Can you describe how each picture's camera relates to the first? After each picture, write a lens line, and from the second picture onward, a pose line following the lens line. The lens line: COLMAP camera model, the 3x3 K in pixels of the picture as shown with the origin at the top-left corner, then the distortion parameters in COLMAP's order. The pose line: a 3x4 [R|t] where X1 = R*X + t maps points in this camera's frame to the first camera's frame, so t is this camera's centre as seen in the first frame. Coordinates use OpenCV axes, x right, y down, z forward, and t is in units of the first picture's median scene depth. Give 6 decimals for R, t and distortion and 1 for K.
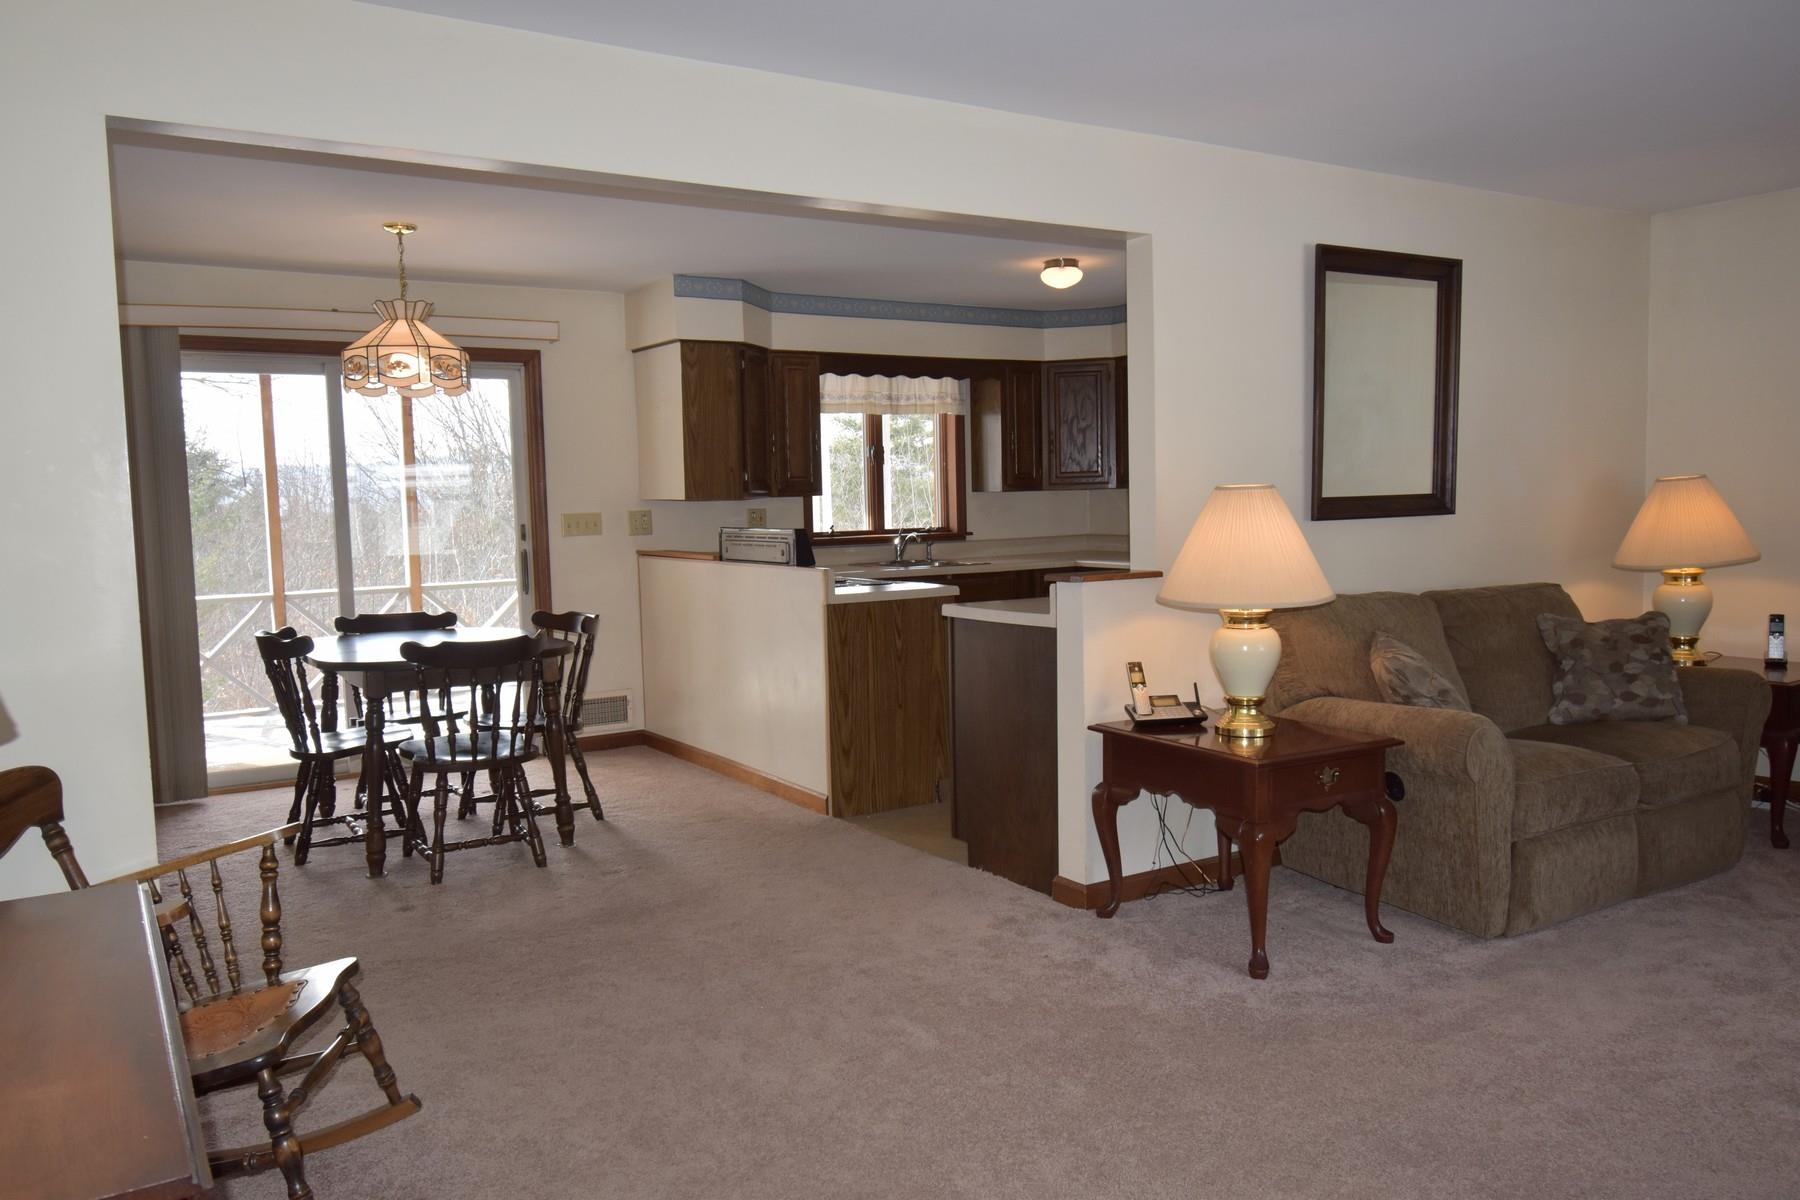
lens RADIAL K [[1300.5, 0, 900.0], [0, 1300.5, 600.0], [0, 0, 1]] dist [0.008290, -0.000278]
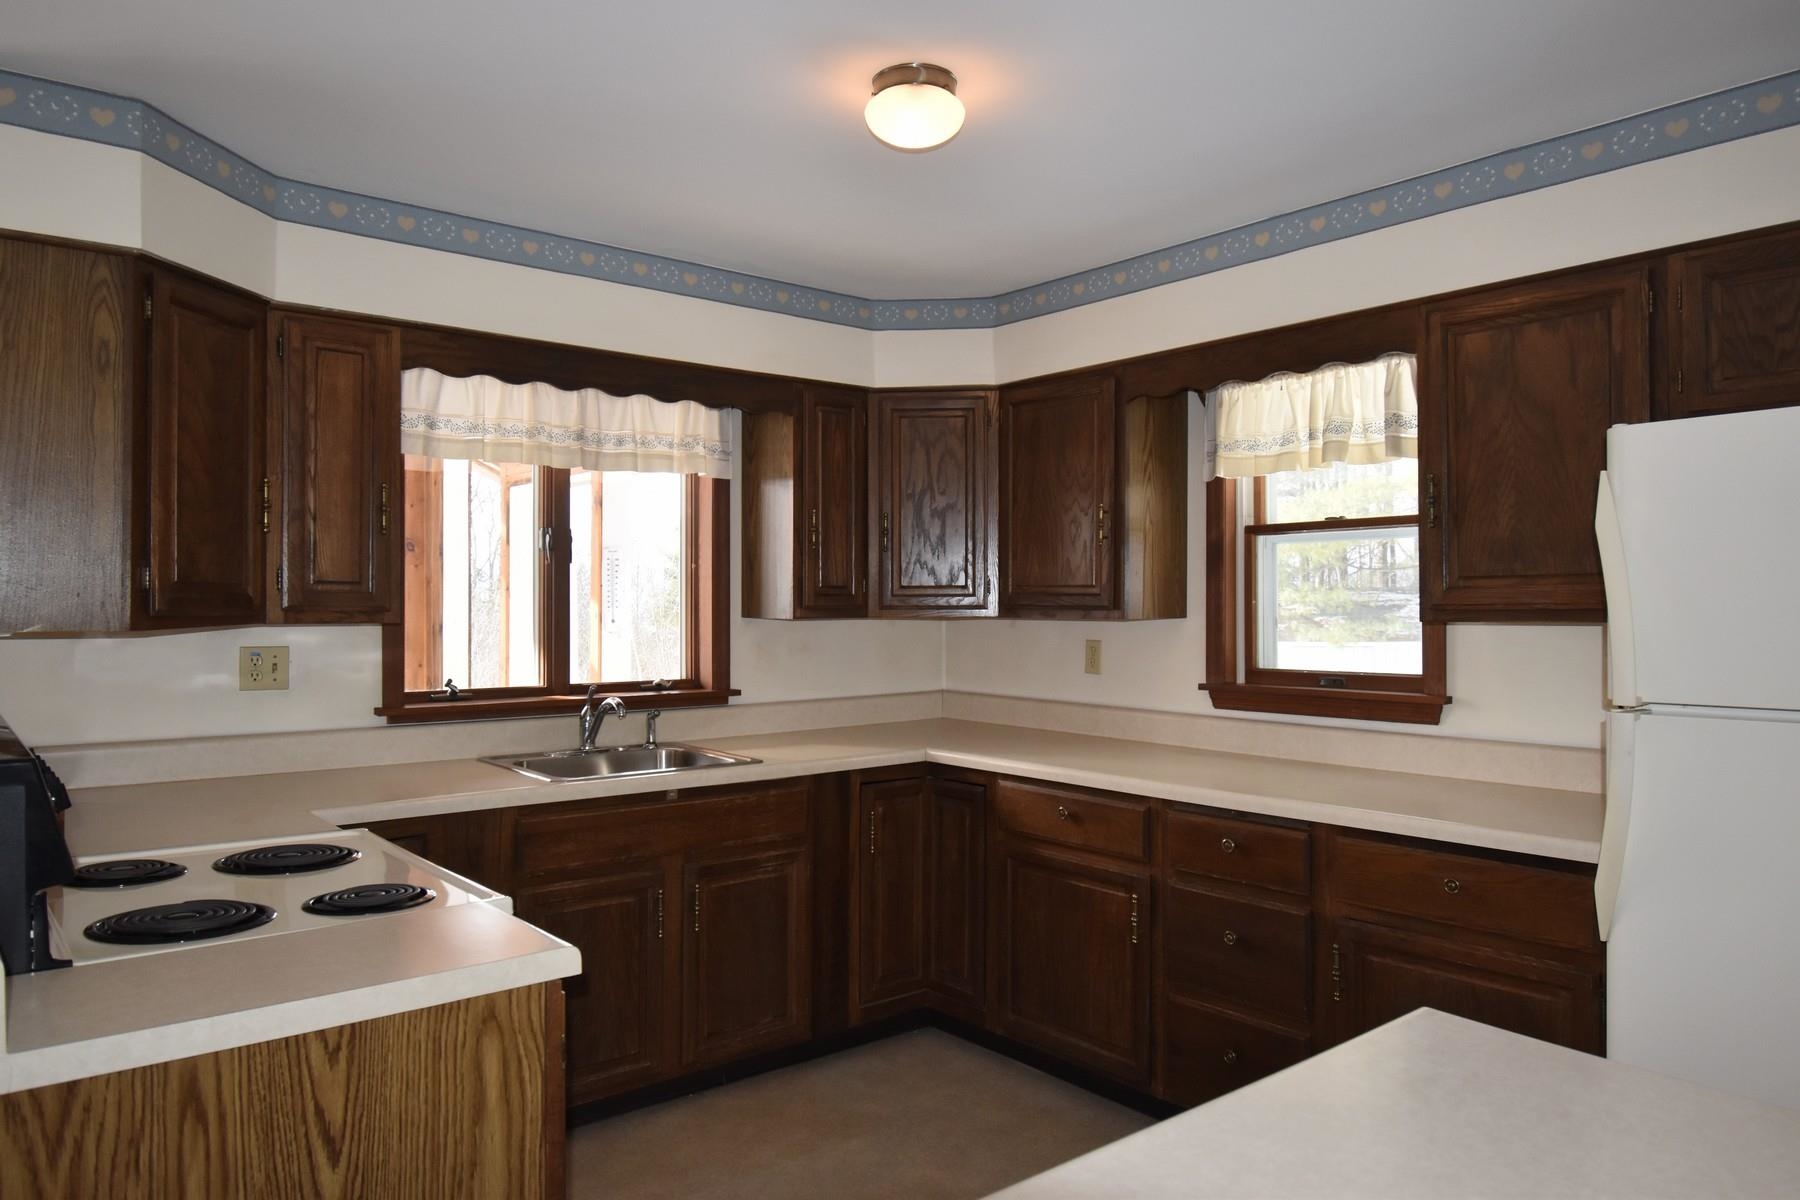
lens RADIAL K [[1167.6, 0, 900.0], [0, 1167.6, 600.0], [0, 0, 1]] dist [-0.001078, -0.031529]
pose [[0.991750, 0.025552, 0.125616, 0.073434], [-0.014928, 0.996286, -0.084799, -0.060513], [-0.127316, 0.082224, 0.988448, 0.611983]]
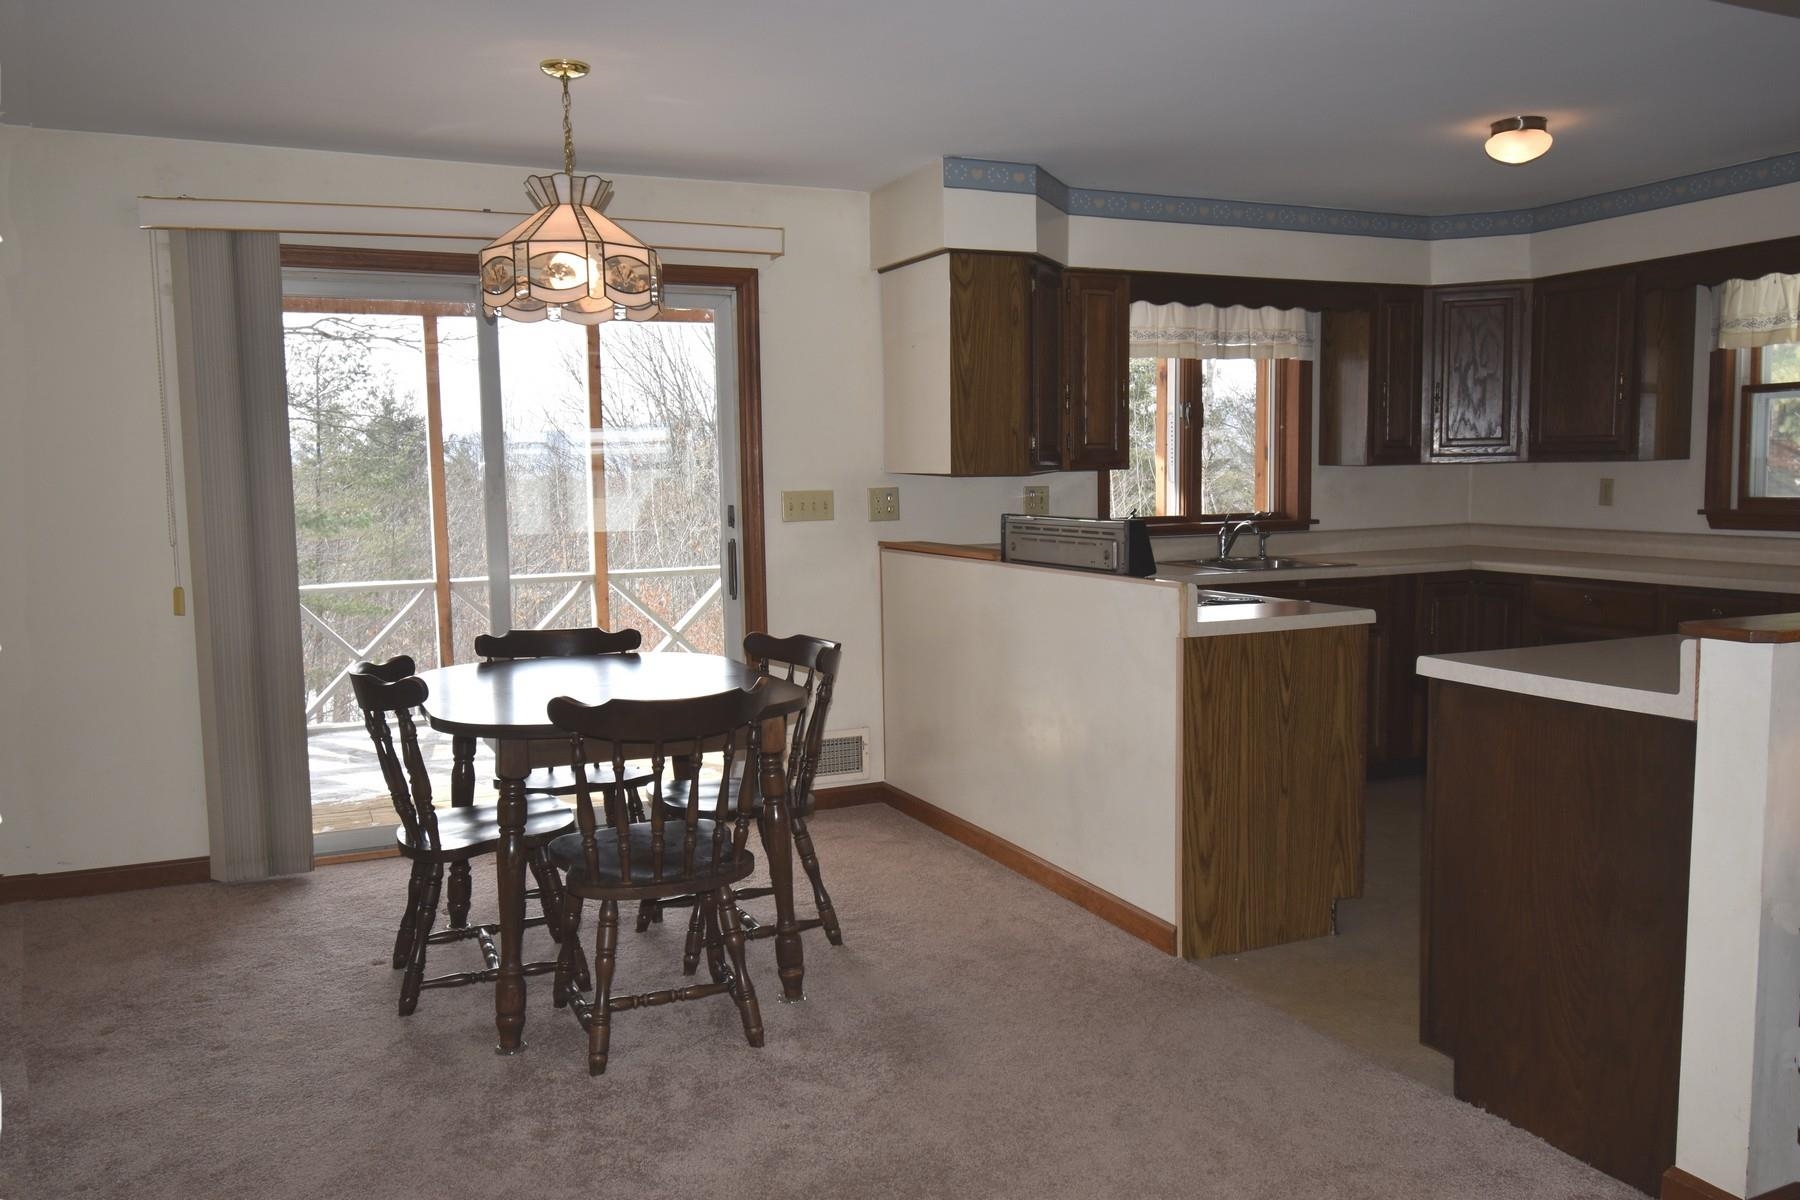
lens RADIAL K [[1371.8, 0, 928.7], [0, 1371.8, 599.7], [0, 0, 1]] dist [-0.004468, -0.008429]
pose [[0.991138, 0.020501, -0.131244, -0.075003], [-0.018282, 0.999669, 0.018086, -0.020659], [0.131571, -0.015526, 0.991185, 0.241956]]
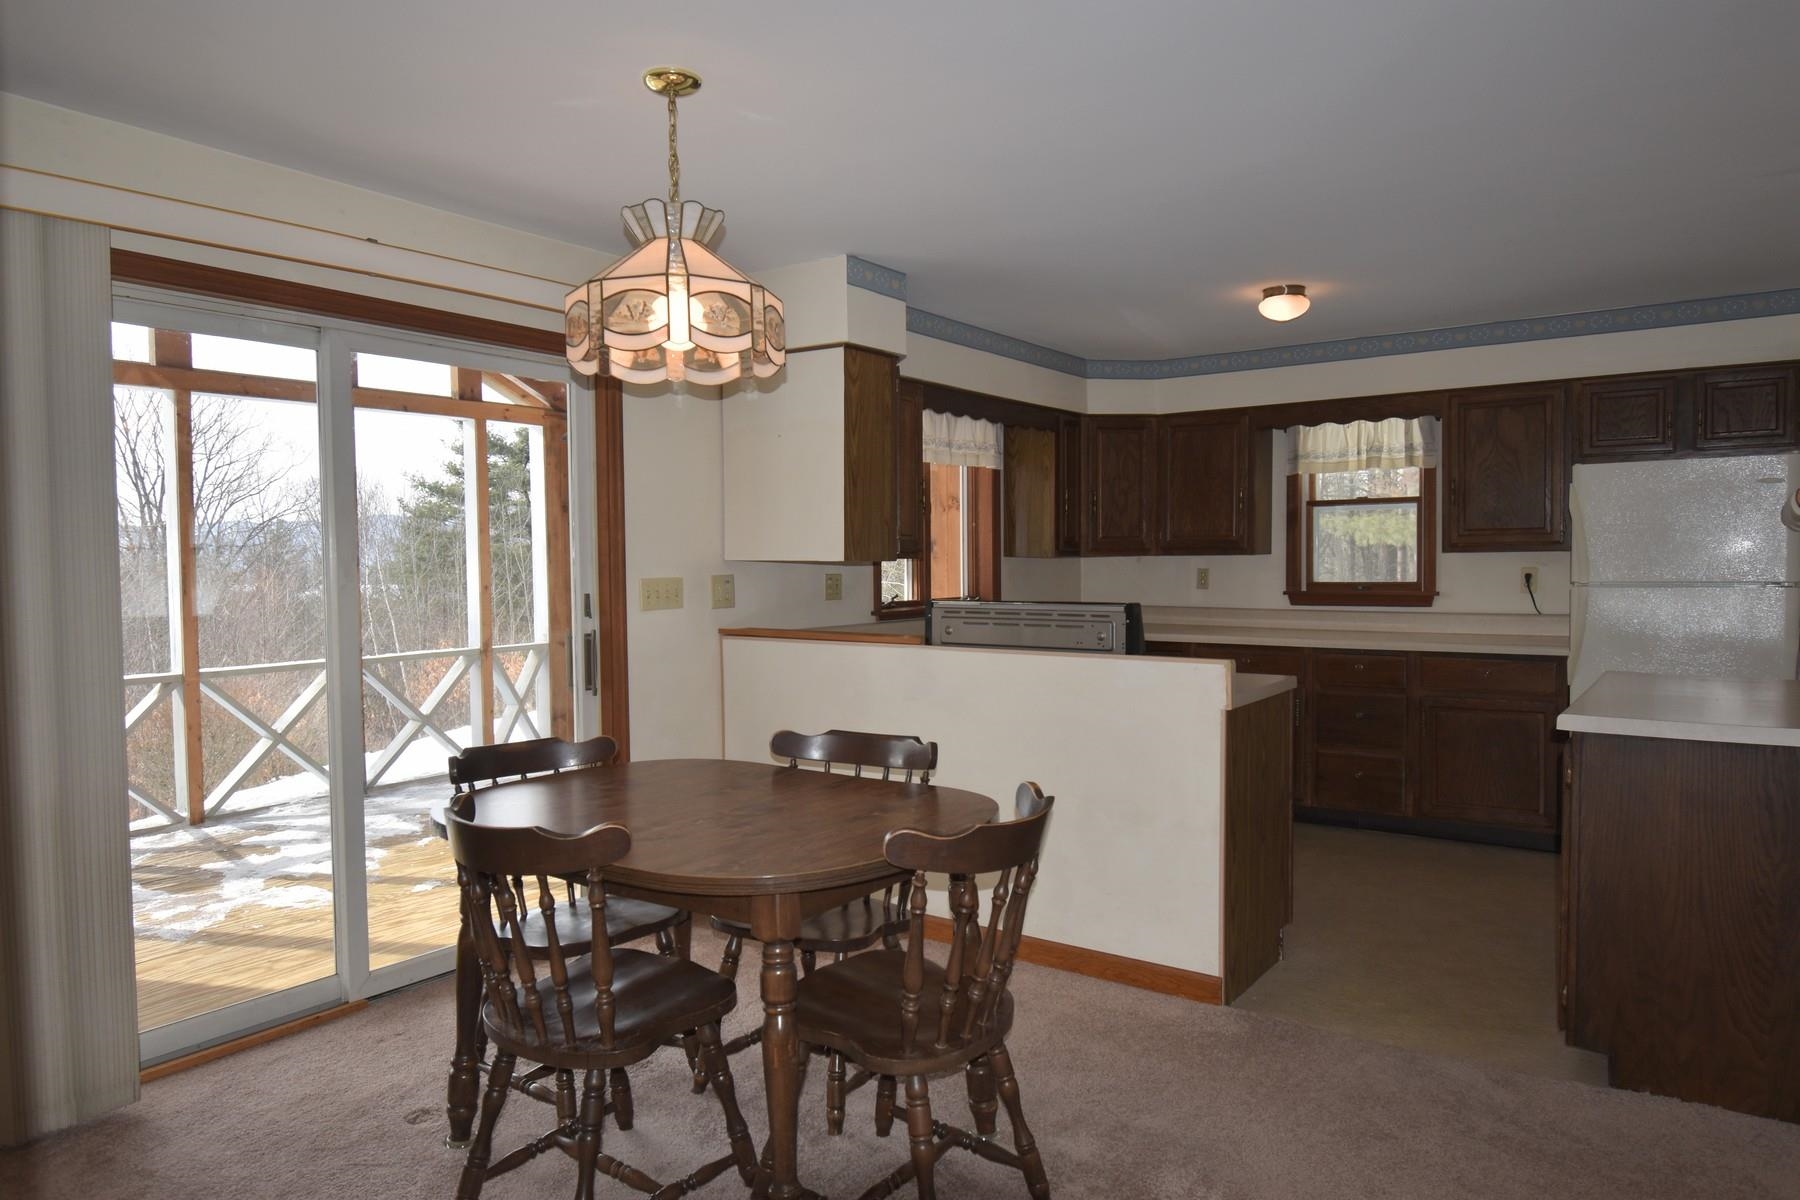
lens RADIAL K [[1132.1, 0, 900.0], [0, 1132.1, 600.0], [0, 0, 1]] dist [-0.002392, -0.003400]
pose [[0.928393, 0.001959, 0.371594, -0.364194], [0.016083, 0.998837, -0.045447, -0.025042], [-0.371251, 0.048169, 0.927282, 0.389383]]
